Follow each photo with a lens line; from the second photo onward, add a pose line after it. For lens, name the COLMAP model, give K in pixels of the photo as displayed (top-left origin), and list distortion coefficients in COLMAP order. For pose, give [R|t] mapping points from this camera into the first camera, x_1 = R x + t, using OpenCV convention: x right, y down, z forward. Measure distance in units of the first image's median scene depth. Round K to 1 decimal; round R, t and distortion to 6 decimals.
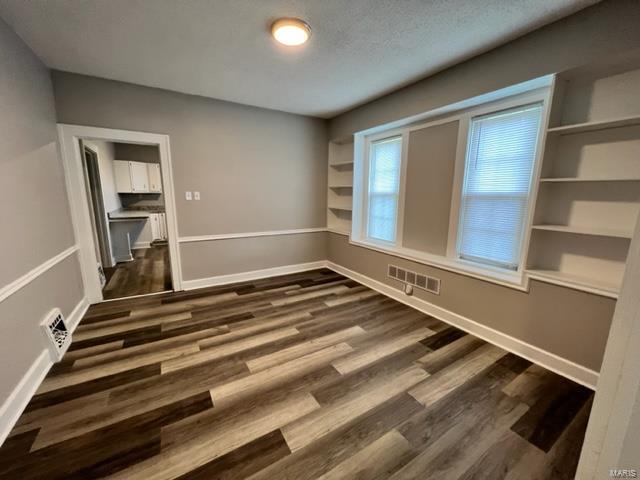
lens RADIAL K [[257.0, 0, 319.2], [0, 257.0, 239.3], [0, 0, 1]] dist [-0.001598, -0.000124]
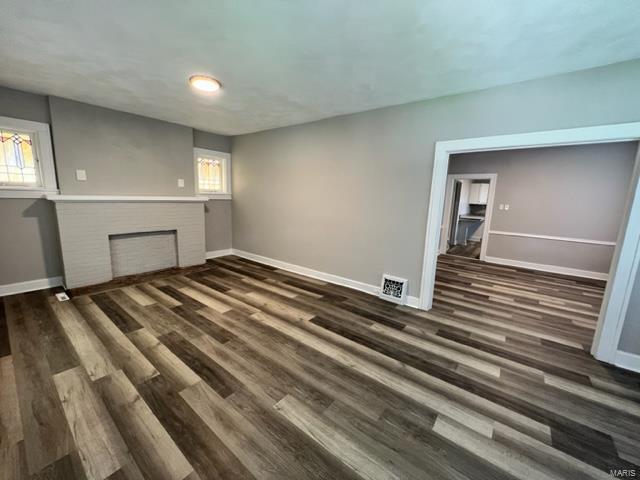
lens RADIAL K [[257.0, 0, 319.2], [0, 257.0, 239.3], [0, 0, 1]] dist [-0.001598, -0.000124]
pose [[0.351589, 0.160342, -0.922321, 0.813593], [-0.199737, 0.975385, 0.093427, 0.148682], [0.914598, 0.151373, 0.374961, -0.858941]]
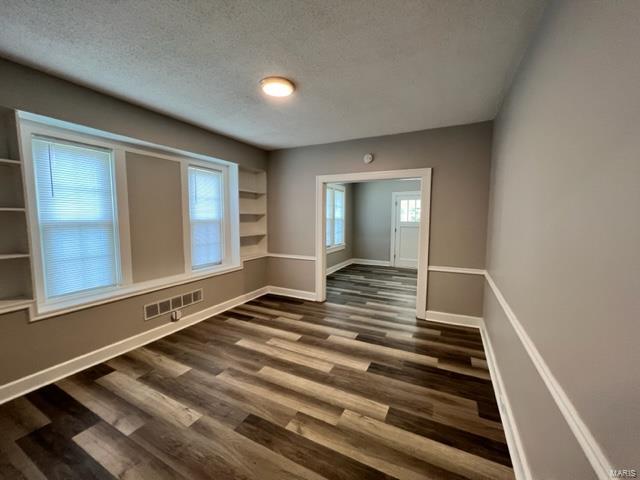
lens RADIAL K [[257.0, 0, 319.2], [0, 257.0, 239.3], [0, 0, 1]] dist [-0.001598, -0.000124]
pose [[-0.523609, -0.088130, 0.847388, -0.864221], [0.142603, 0.971537, 0.189157, -0.229462], [-0.839939, 0.219884, -0.496138, 1.082186]]
